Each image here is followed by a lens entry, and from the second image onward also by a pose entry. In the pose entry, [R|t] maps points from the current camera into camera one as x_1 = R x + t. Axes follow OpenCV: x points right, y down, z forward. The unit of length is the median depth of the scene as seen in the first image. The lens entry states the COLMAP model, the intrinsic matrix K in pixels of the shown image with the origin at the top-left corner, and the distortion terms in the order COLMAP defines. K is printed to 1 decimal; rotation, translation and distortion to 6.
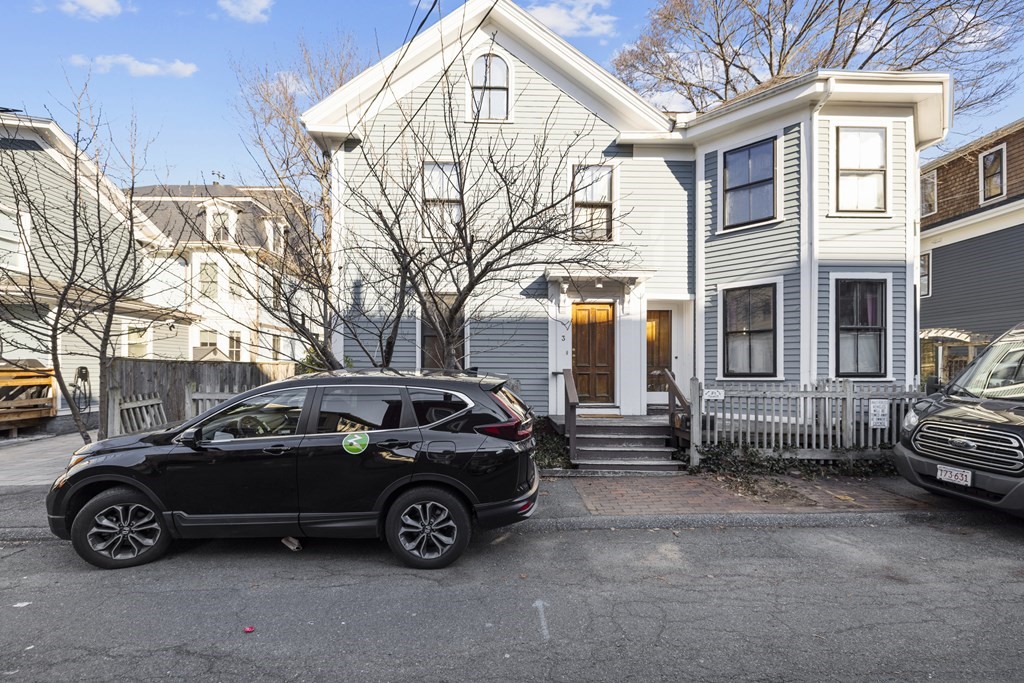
lens RADIAL K [[440.6, 0, 508.6], [0, 440.6, 345.6], [0, 0, 1]] dist [-0.000152, -0.000154]
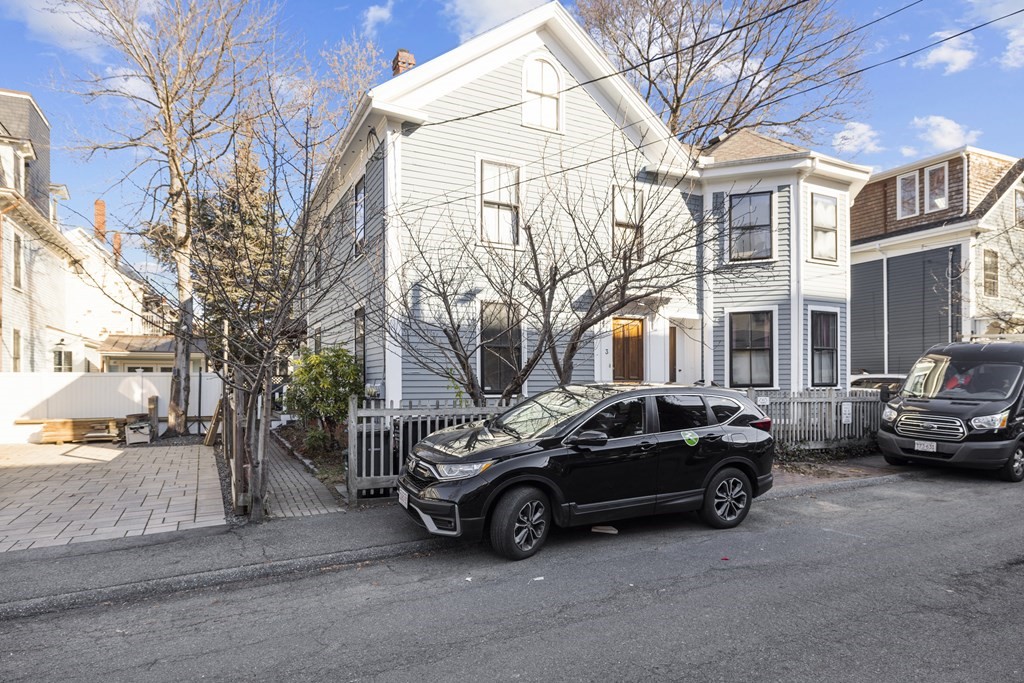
lens RADIAL K [[590.6, 0, 512.0], [0, 590.6, 341.5], [0, 0, 1]] dist [0.001478, 0.000465]
pose [[0.902028, 0.023965, 0.431011, -0.785388], [-0.016974, 0.999655, -0.020061, -0.010494], [-0.431343, 0.010780, 0.902124, -0.179186]]
